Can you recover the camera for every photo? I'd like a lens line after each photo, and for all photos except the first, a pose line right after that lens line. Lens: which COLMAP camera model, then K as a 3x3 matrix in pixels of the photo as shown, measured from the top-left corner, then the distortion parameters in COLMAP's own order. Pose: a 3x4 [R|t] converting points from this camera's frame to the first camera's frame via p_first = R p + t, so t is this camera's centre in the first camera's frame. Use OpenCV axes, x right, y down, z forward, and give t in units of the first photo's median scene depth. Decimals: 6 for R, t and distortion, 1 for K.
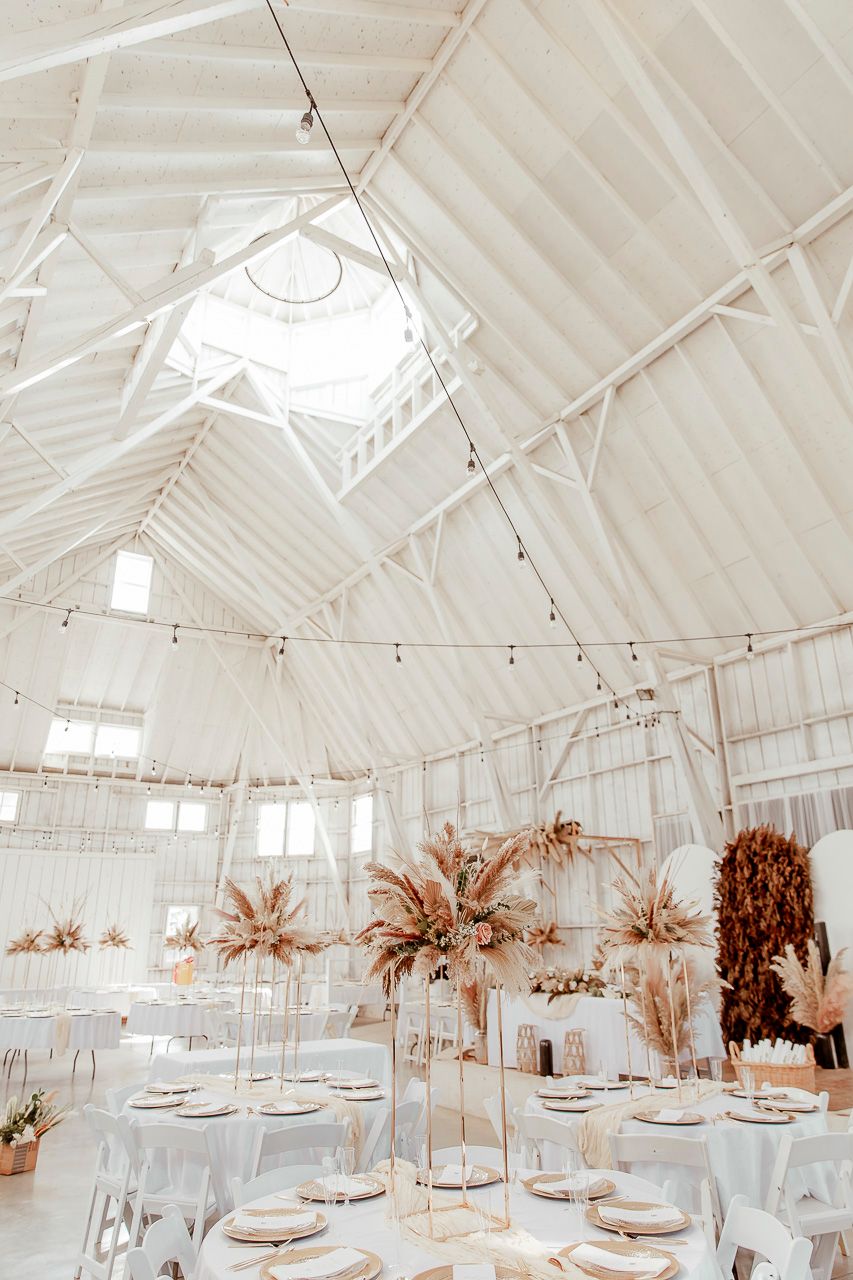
lens RADIAL K [[838.2, 0, 426.5], [0, 838.2, 640.0], [0, 0, 1]] dist [0.005759, -0.000398]
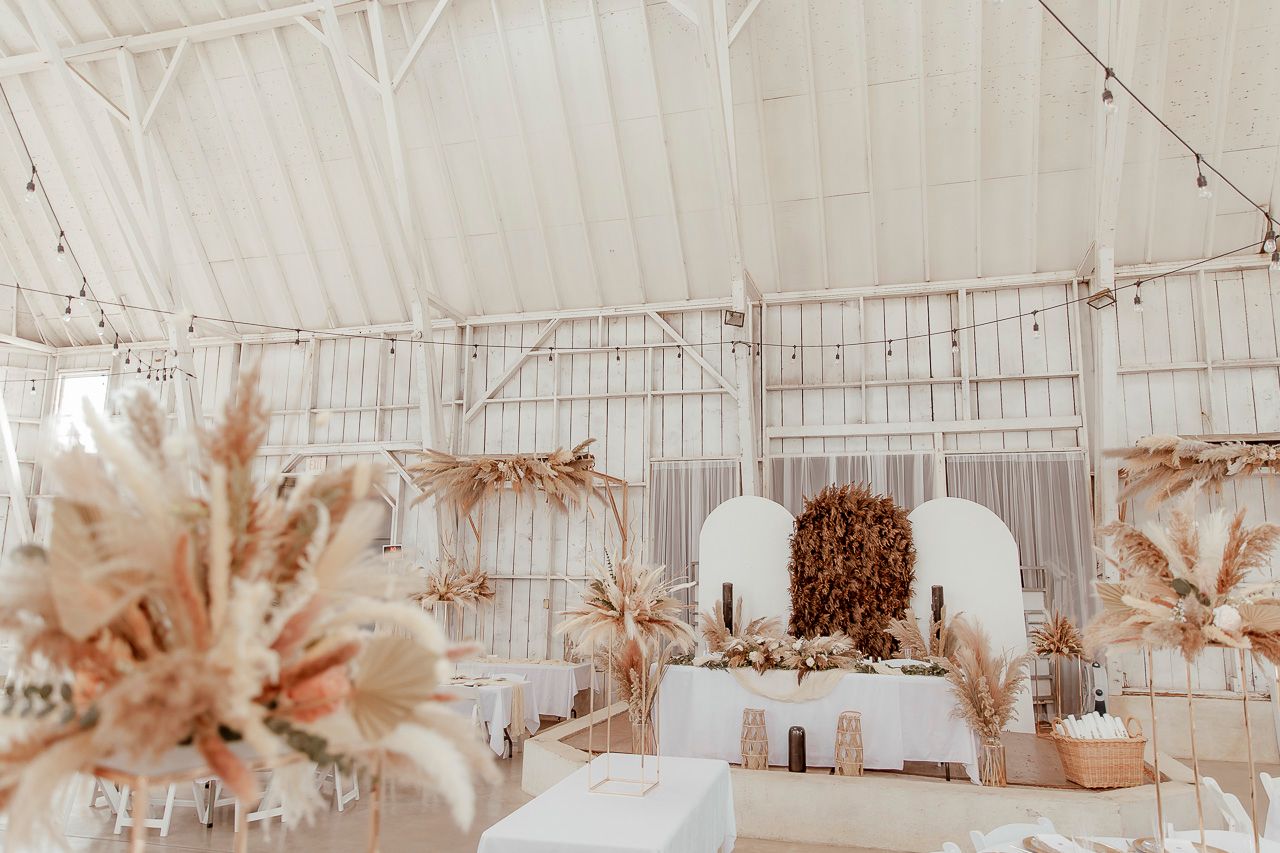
lens RADIAL K [[893.6, 0, 641.4], [0, 893.6, 434.1], [0, 0, 1]] dist [0.017026, -0.003595]
pose [[0.743930, 0.127491, 0.655984, -0.439261], [-0.243141, 0.965991, 0.087997, 0.139653], [-0.622456, -0.224960, 0.749628, 0.421467]]
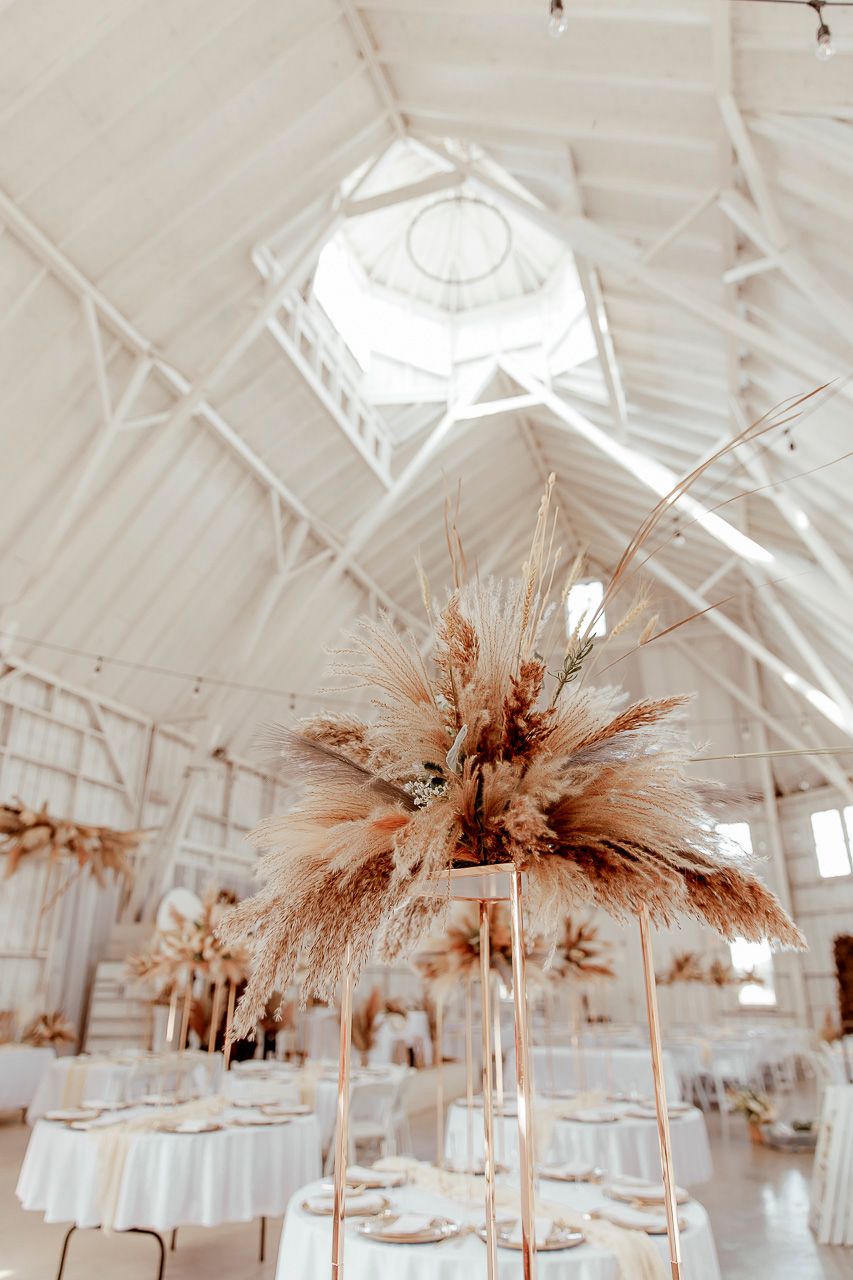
lens RADIAL K [[848.6, 0, 422.2], [0, 848.6, 639.8], [0, 0, 1]] dist [0.018047, -0.001011]
pose [[-0.618573, 0.302089, 0.725334, -0.904710], [-0.264440, 0.789245, -0.554224, 0.585585], [-0.739891, -0.534636, -0.408321, 1.562022]]
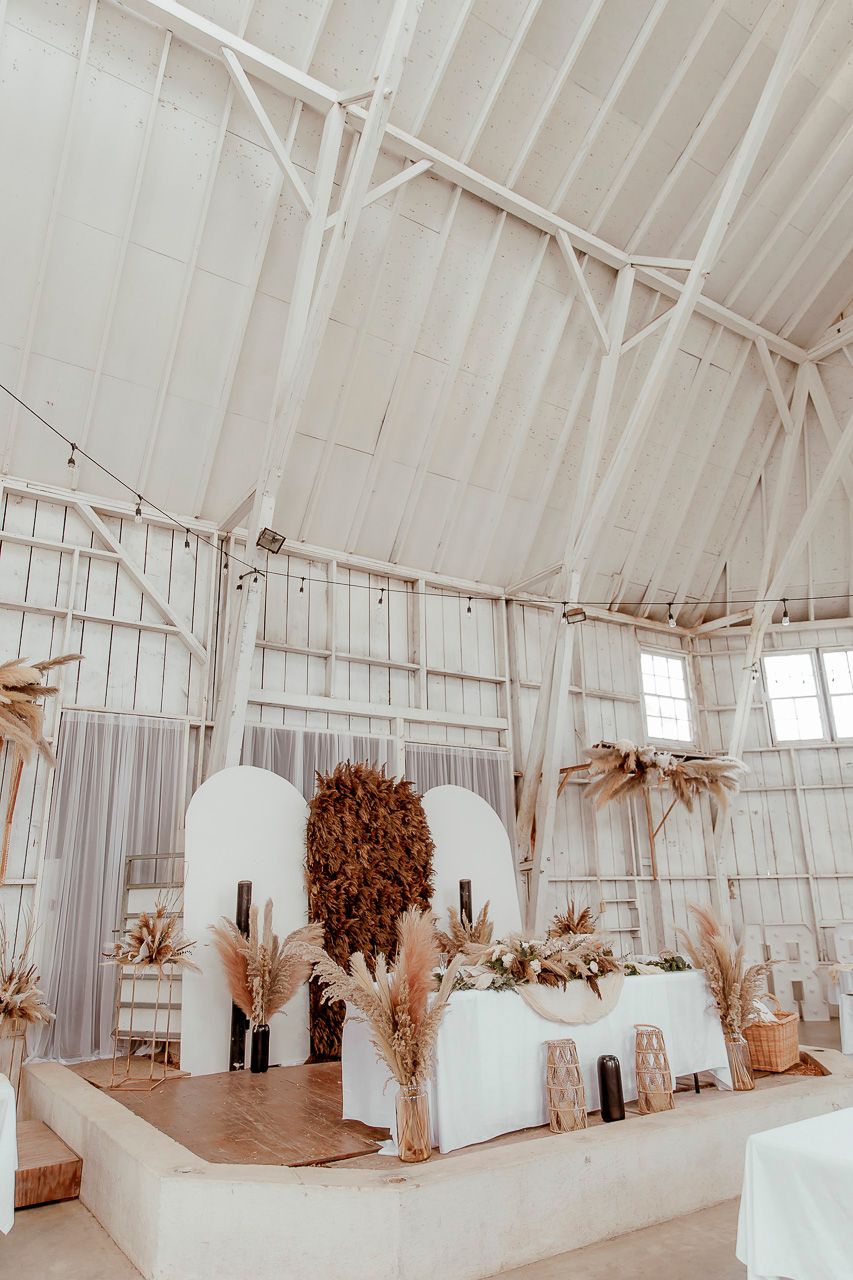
lens RADIAL K [[848.6, 0, 422.2], [0, 848.6, 639.8], [0, 0, 1]] dist [0.018047, -0.001011]
pose [[-0.028002, 0.304171, 0.952206, -0.420756], [-0.317526, 0.900536, -0.297004, 0.346026], [-0.947836, -0.310667, 0.071365, 0.942698]]
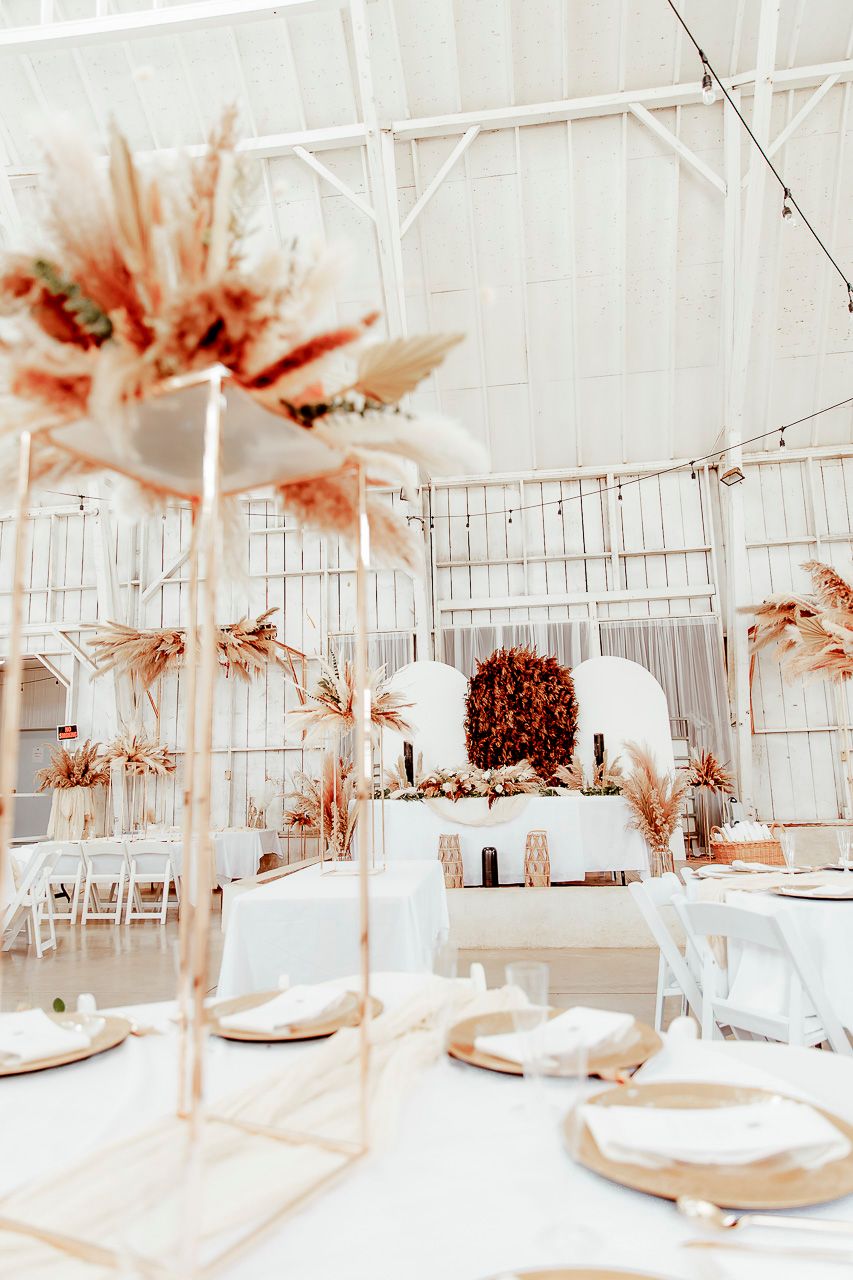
lens RADIAL K [[848.6, 0, 422.2], [0, 848.6, 639.8], [0, 0, 1]] dist [0.018047, -0.001011]
pose [[0.636355, 0.128410, 0.760633, -0.461231], [-0.238886, 0.970379, 0.036037, 0.207885], [-0.733475, -0.204637, 0.648181, 0.432538]]
